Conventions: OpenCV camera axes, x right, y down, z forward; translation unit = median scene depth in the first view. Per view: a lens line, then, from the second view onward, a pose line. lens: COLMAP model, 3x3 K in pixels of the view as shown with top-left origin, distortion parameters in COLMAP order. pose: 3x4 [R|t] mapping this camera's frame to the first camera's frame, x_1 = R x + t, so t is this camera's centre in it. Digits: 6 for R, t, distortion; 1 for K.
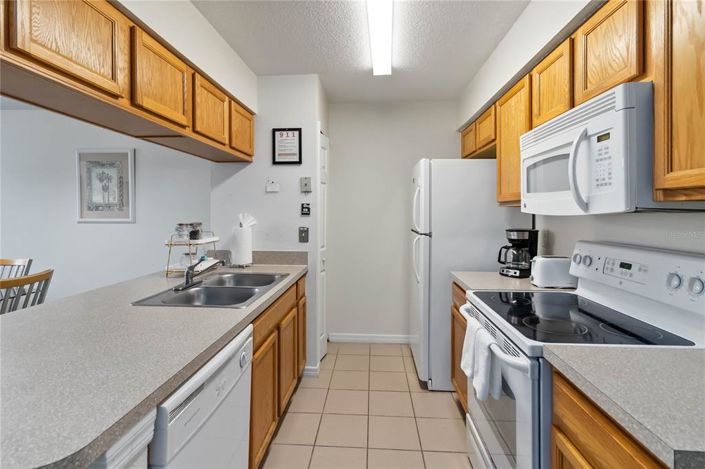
lens RADIAL K [[328.2, 0, 353.6], [0, 328.2, 211.7], [0, 0, 1]] dist [-0.000625, 0.000026]
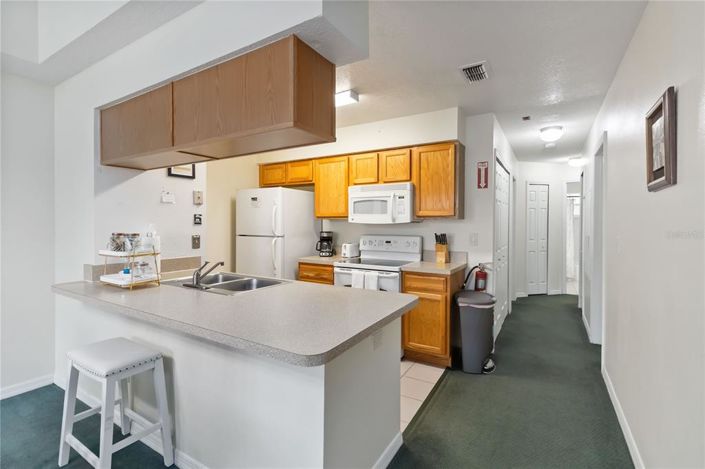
lens RADIAL K [[325.9, 0, 353.1], [0, 325.9, 220.0], [0, 0, 1]] dist [0.001478, 0.000316]
pose [[0.463857, 0.005918, 0.885890, -1.038161], [-0.005233, 0.999979, -0.003941, -0.003656], [-0.885895, -0.002808, 0.463878, -0.000142]]
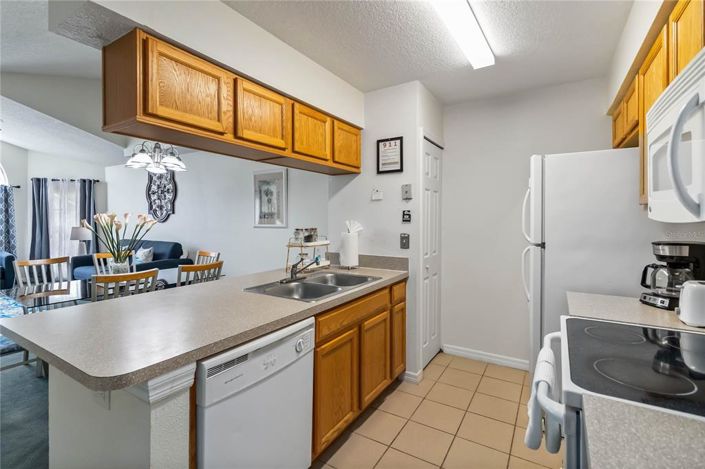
lens RADIAL K [[325.9, 0, 353.1], [0, 325.9, 220.0], [0, 0, 1]] dist [0.001478, 0.000316]
pose [[0.881485, -0.000991, -0.472210, 0.212258], [0.002738, 0.999992, 0.003013, 0.001293], [0.472203, -0.003949, 0.881481, 0.040187]]
